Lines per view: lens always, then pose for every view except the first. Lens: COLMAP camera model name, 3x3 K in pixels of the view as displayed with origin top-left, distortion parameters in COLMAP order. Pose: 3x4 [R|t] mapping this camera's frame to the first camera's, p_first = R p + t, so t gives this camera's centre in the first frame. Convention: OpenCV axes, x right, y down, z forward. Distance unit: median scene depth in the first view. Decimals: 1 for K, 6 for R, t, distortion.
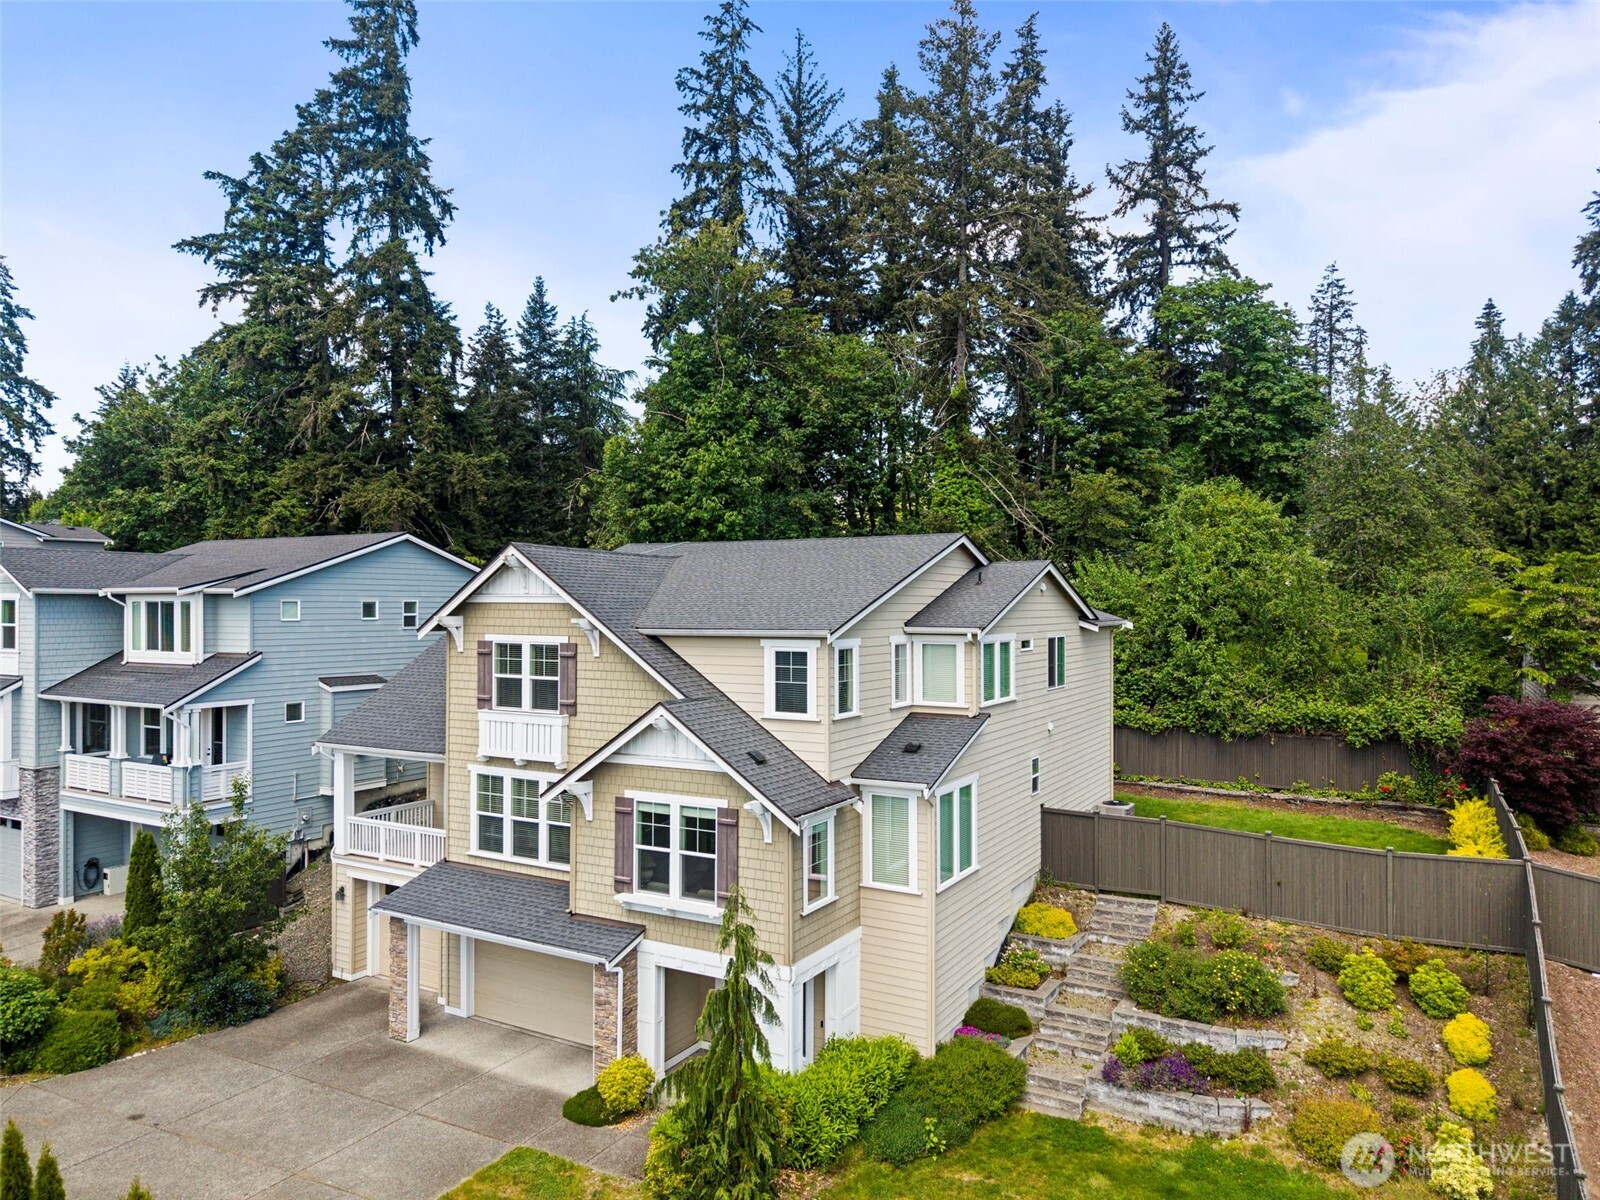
lens RADIAL K [[1087.6, 0, 795.4], [0, 1087.6, 597.2], [0, 0, 1]] dist [0.046666, -0.026199]
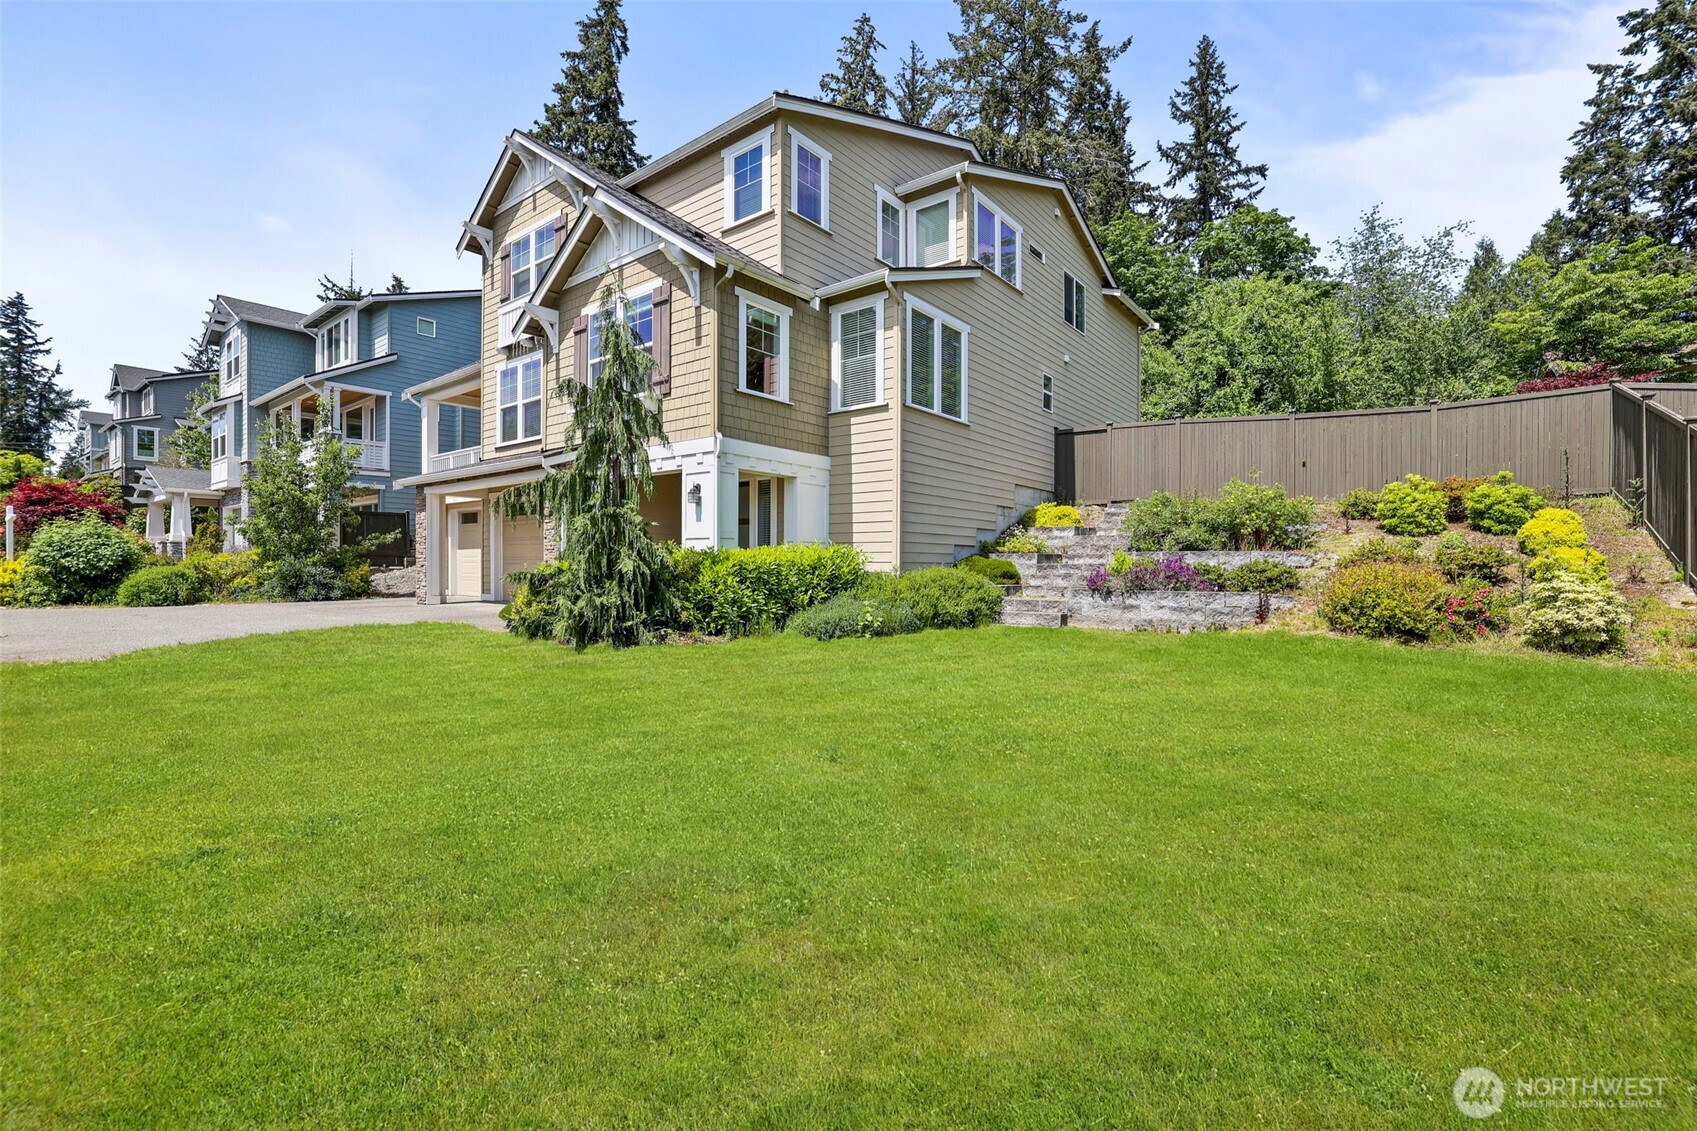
lens RADIAL K [[731.6, 0, 849.6], [0, 731.6, 566.1], [0, 0, 1]] dist [-0.004005, 0.002348]
pose [[0.990431, -0.003763, -0.137959, 0.130762], [0.004772, 0.999964, 0.006986, 0.314374], [0.137927, -0.007578, 0.990413, 0.303484]]
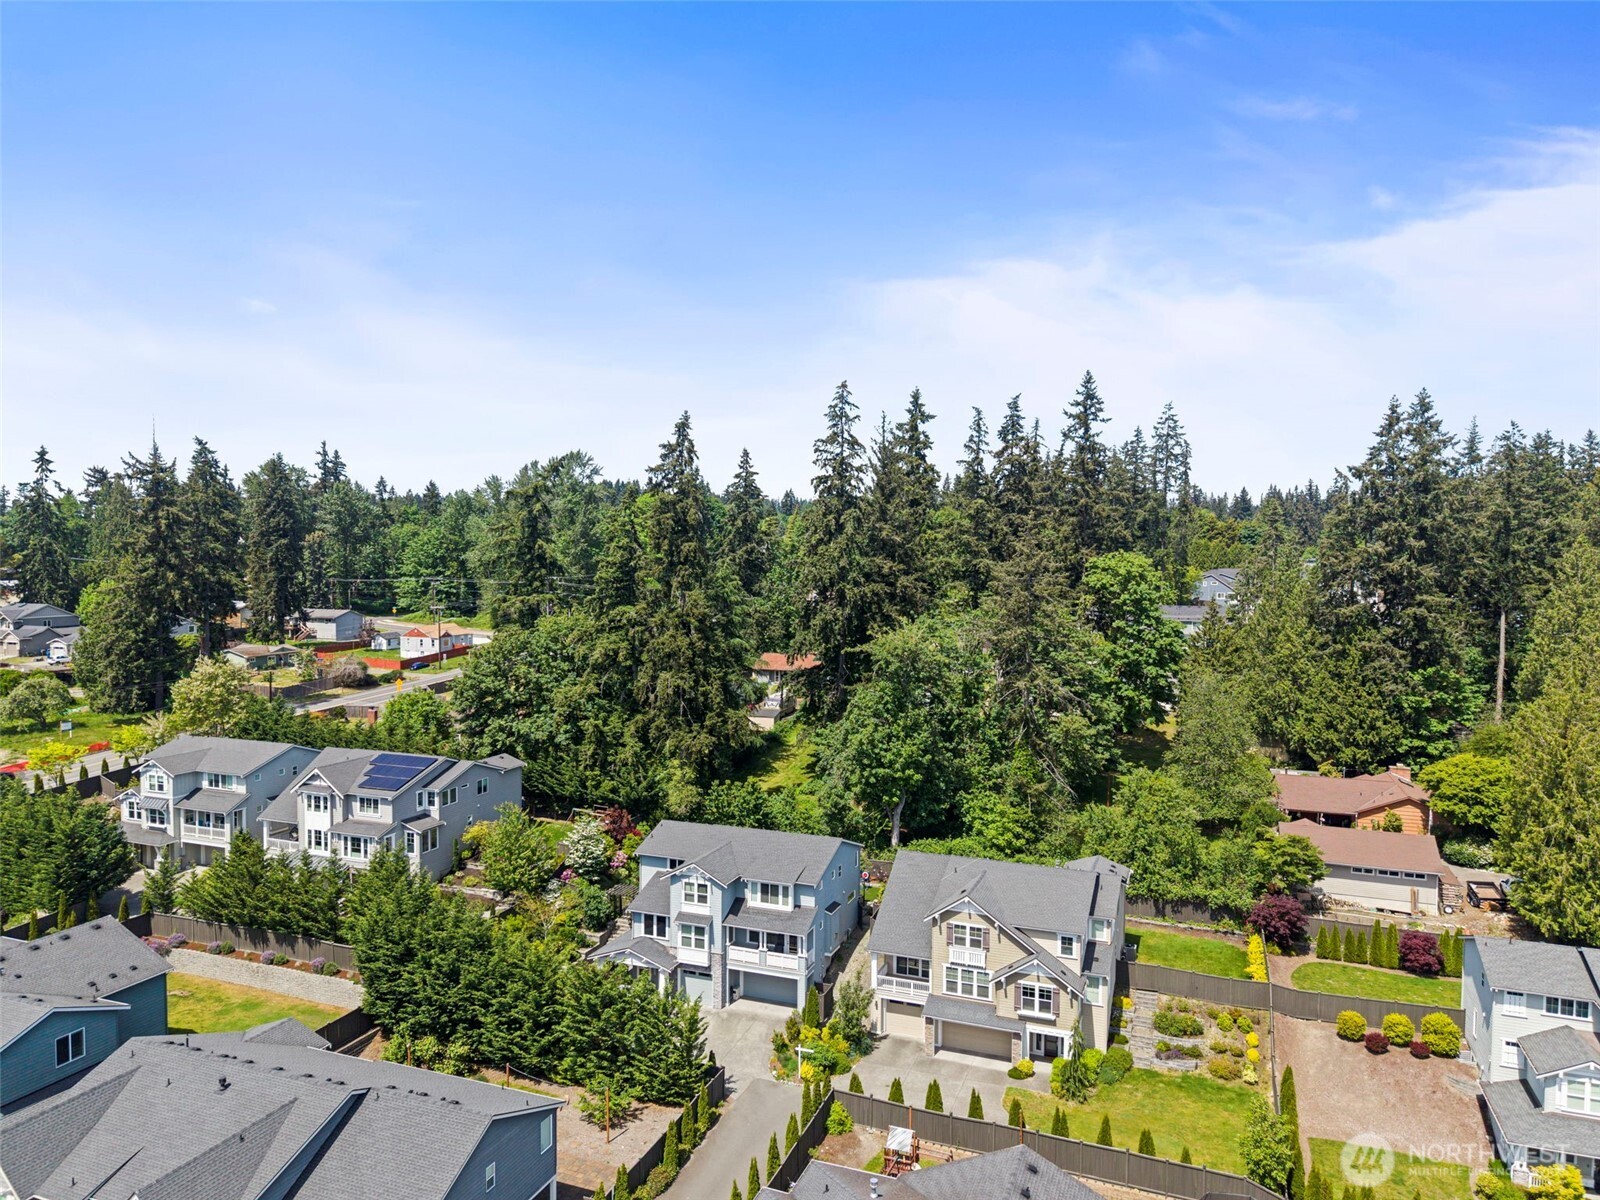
lens RADIAL K [[1087.6, 0, 789.9], [0, 1087.6, 605.7], [0, 0, 1]] dist [0.046666, -0.026199]
pose [[0.989550, -0.007683, 0.143986, -1.034995], [-0.001126, 0.998137, 0.060996, -0.914984], [-0.144186, -0.060521, 0.987698, -1.668699]]
